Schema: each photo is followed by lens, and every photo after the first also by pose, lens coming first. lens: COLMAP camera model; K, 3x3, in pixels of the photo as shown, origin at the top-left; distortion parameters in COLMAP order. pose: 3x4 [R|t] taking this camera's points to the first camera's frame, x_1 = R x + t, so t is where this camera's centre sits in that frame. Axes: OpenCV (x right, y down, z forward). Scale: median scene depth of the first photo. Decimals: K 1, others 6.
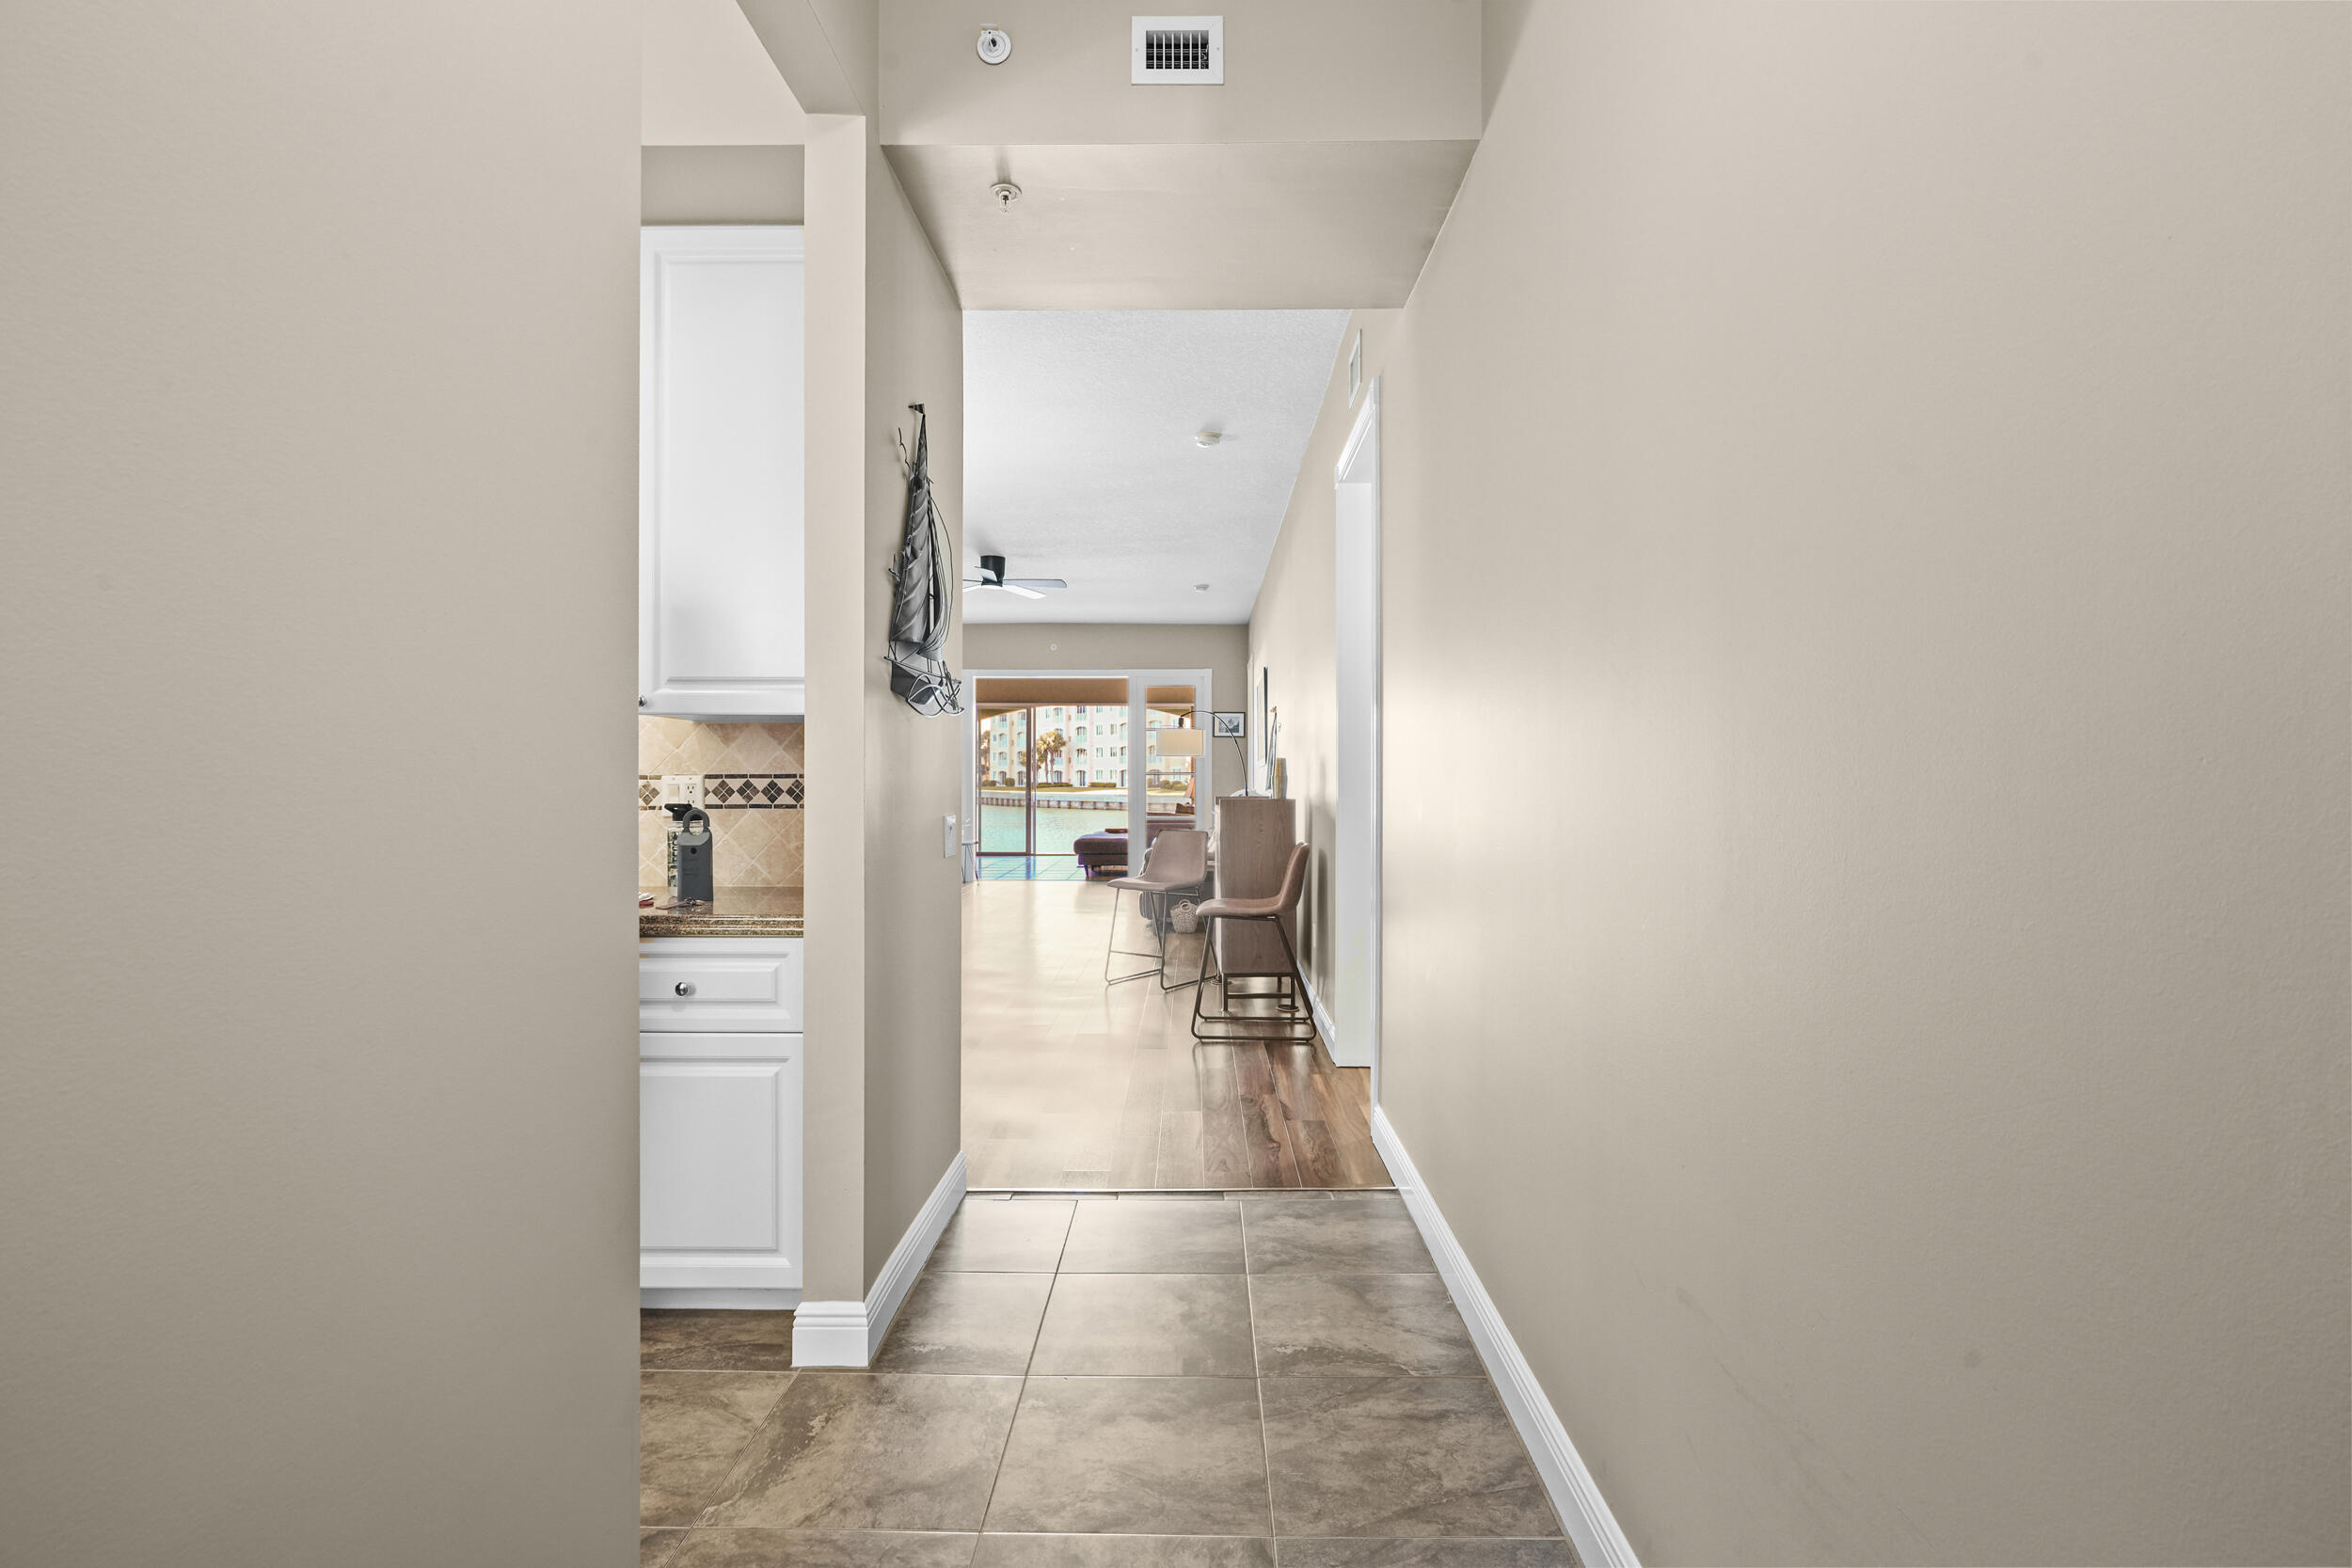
lens RADIAL K [[1080.0, 0, 1195.5], [0, 1080.0, 784.7], [0, 0, 1]] dist [-0.011961, 0.004248]
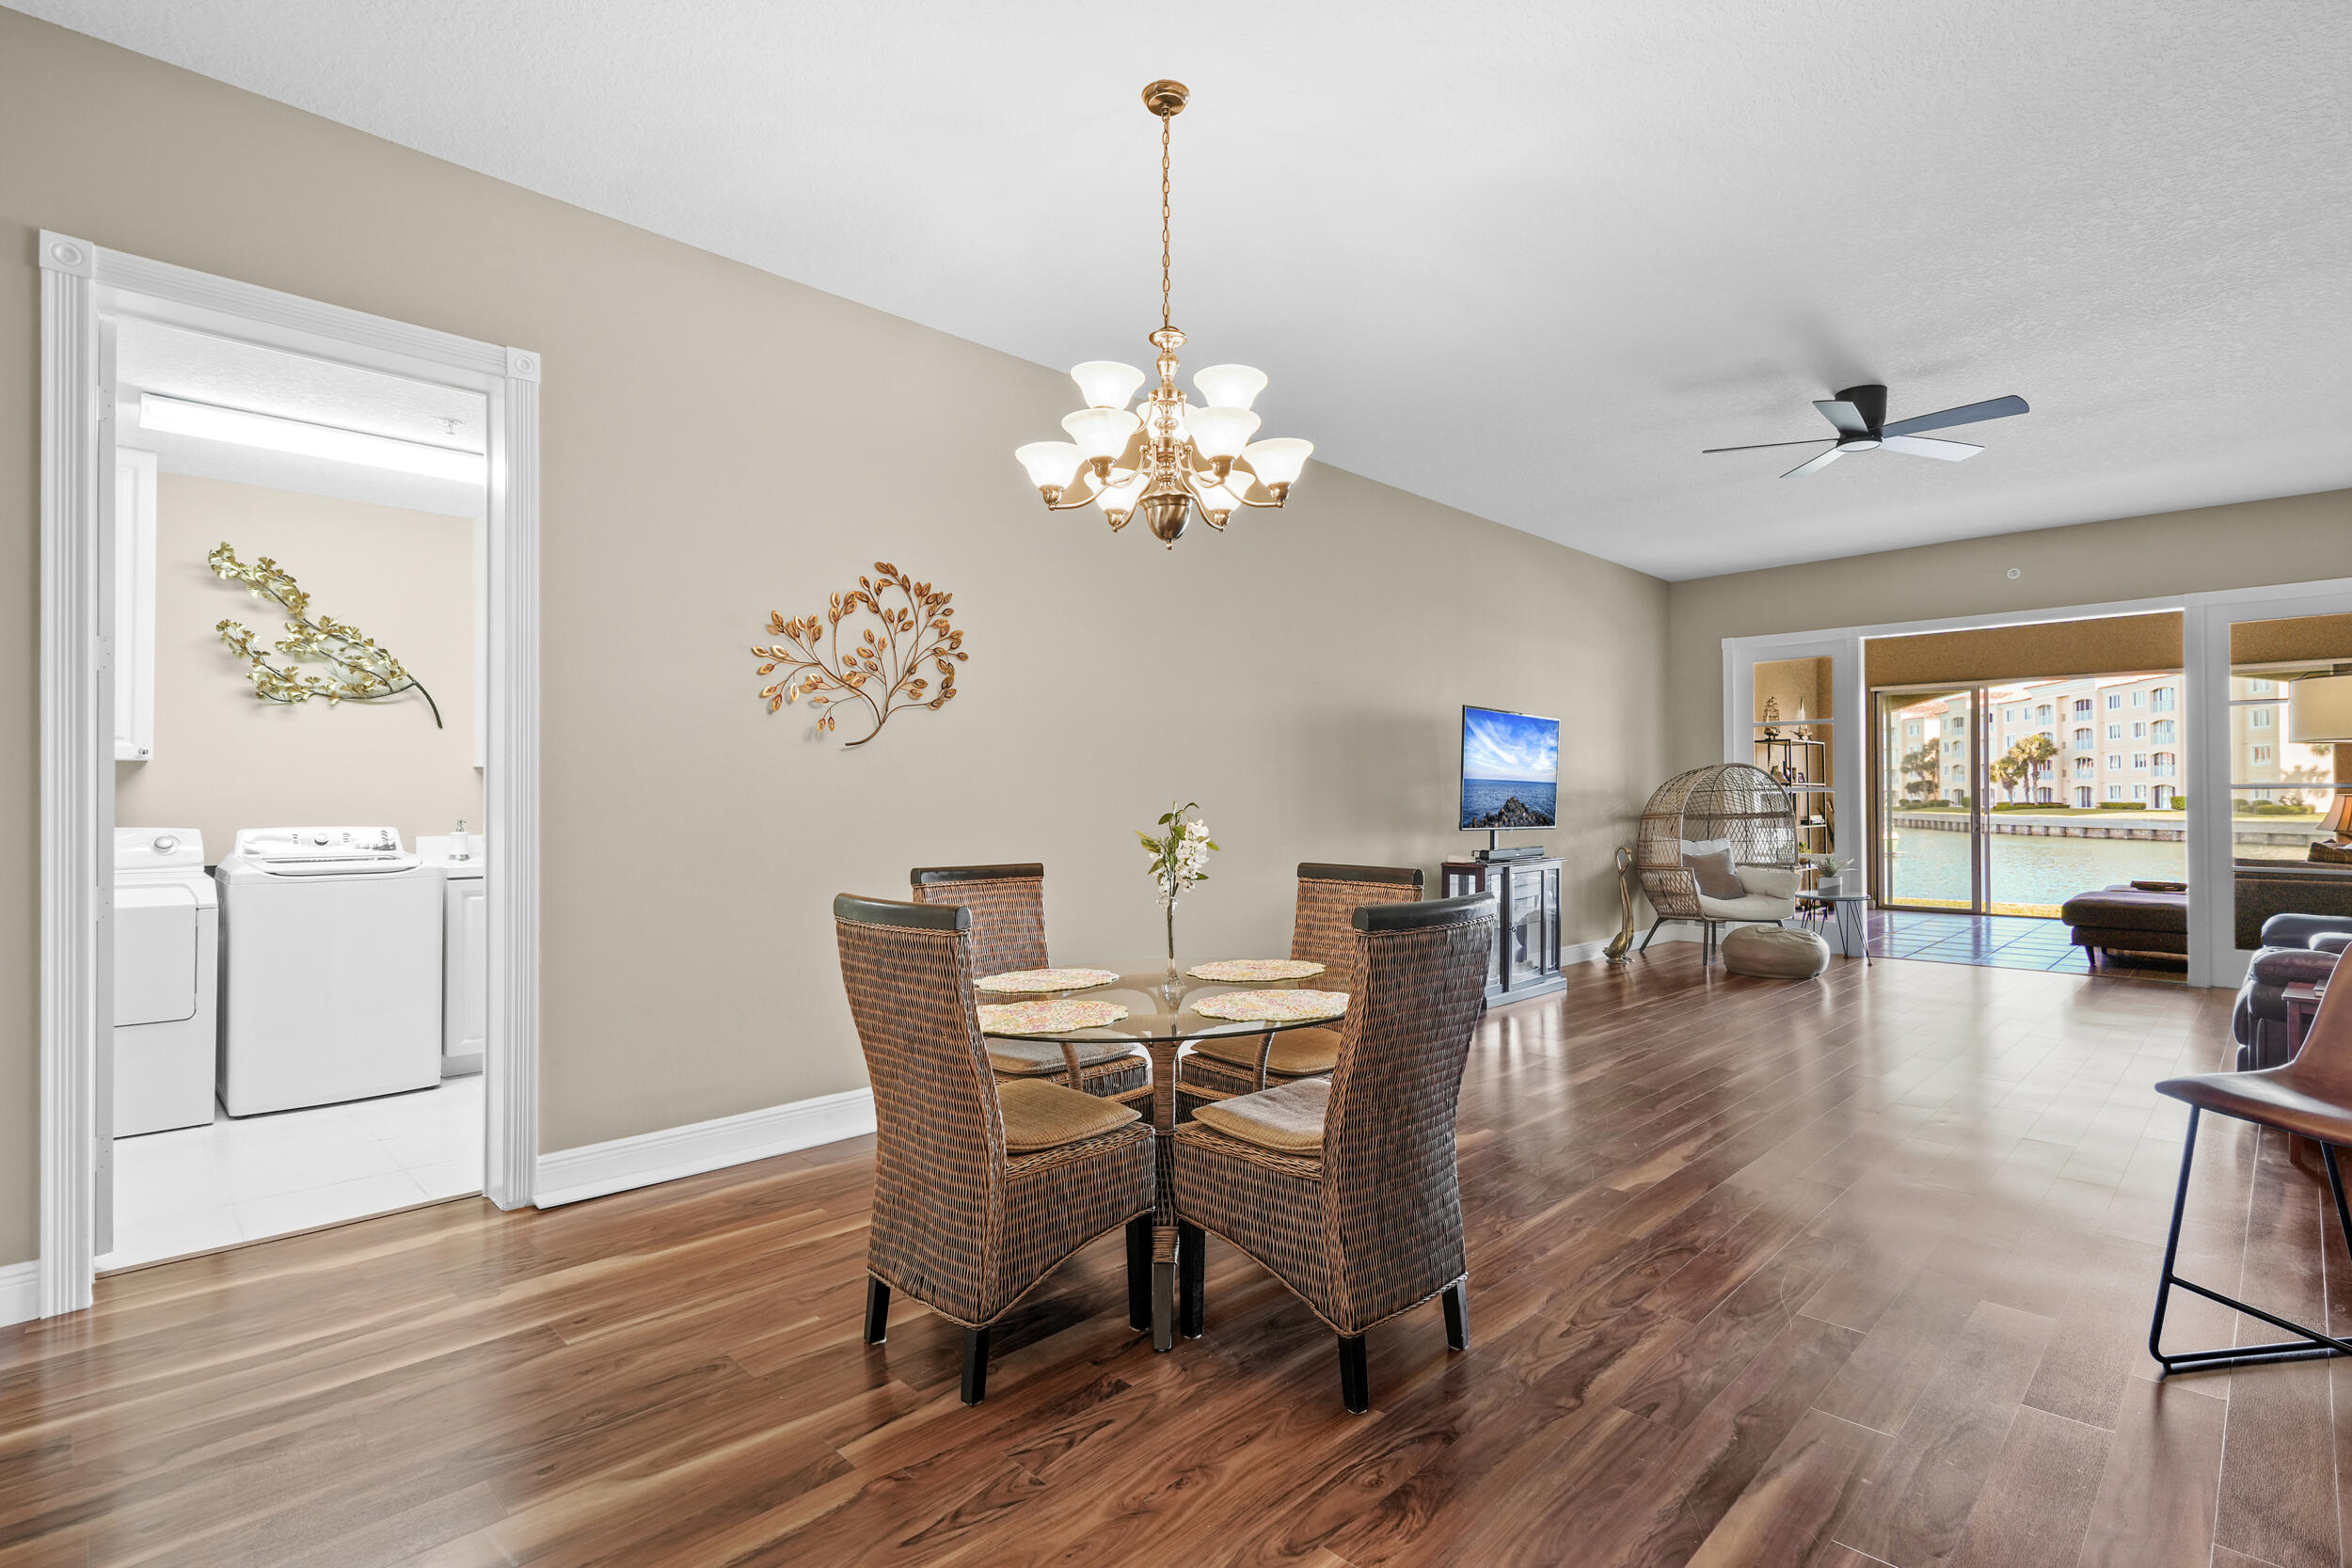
lens RADIAL K [[1098.2, 0, 1173.6], [0, 1098.2, 790.8], [0, 0, 1]] dist [-0.001464, -0.000868]
pose [[0.697708, -0.009136, -0.716324, -0.026258], [-0.000391, 0.999914, -0.013134, -0.001223], [0.716383, 0.009443, 0.697644, 0.271660]]
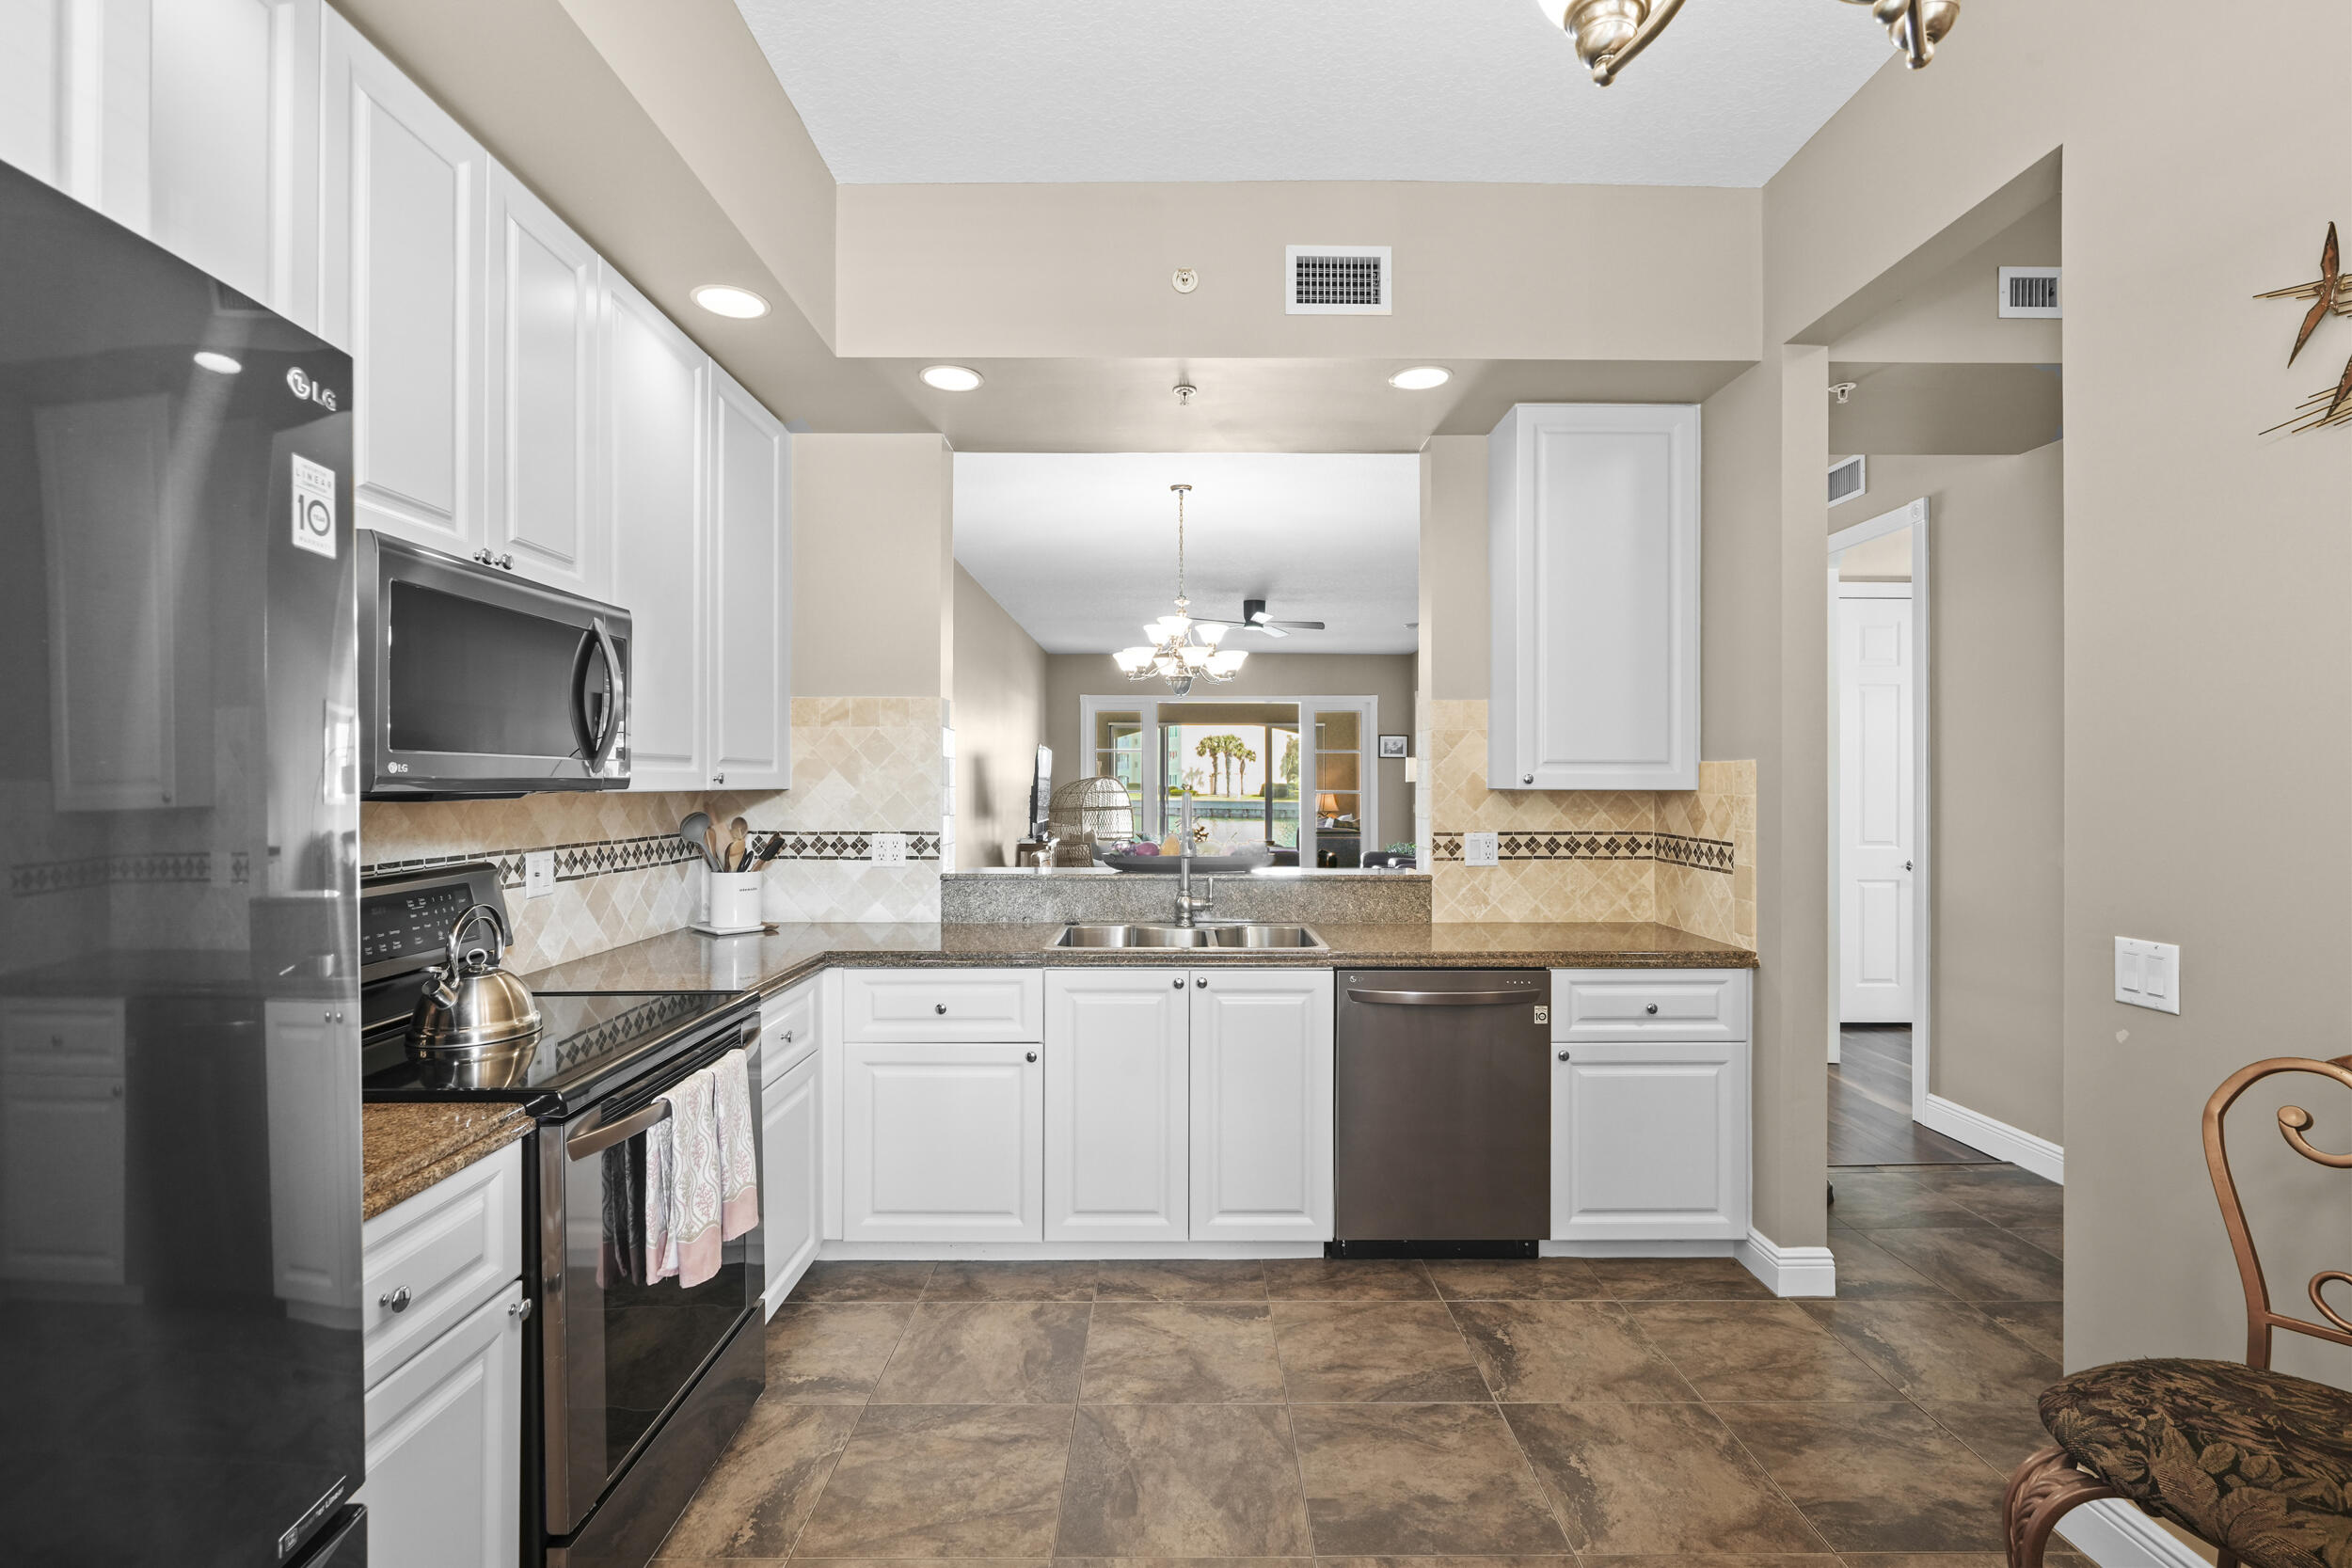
lens RADIAL K [[1080.0, 0, 1171.9], [0, 1080.0, 777.5], [0, 0, 1]] dist [-0.011961, 0.004248]
pose [[0.999823, -0.003596, 0.018461, -0.190670], [0.003784, 0.999942, -0.010125, -0.013588], [-0.018424, 0.010193, 0.999778, -0.050519]]
